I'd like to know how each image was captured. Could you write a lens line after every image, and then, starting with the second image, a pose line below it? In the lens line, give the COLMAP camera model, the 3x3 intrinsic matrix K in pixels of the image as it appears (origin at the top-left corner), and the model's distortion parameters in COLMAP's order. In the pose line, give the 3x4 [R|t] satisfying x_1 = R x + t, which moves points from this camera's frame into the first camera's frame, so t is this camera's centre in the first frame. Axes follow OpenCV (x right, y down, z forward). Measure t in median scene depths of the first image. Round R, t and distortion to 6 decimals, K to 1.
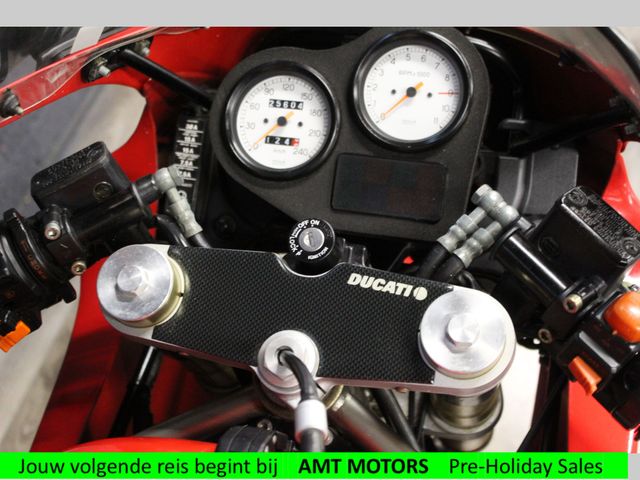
lens RADIAL K [[951.6, 0, 320.7], [0, 951.6, 240.2], [0, 0, 1]] dist [-0.014286, 0.000000]
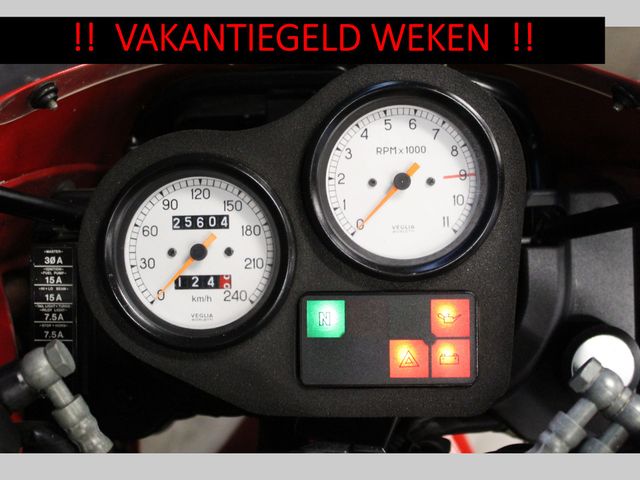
lens RADIAL K [[840.7, 0, 319.6], [0, 840.7, 240.1], [0, 0, 1]] dist [-0.067953, 0.000000]
pose [[0.981320, -0.138355, 0.133673, -0.035159], [0.134169, 0.990156, 0.039879, -0.142837], [-0.137874, -0.021199, 0.990223, 0.451406]]
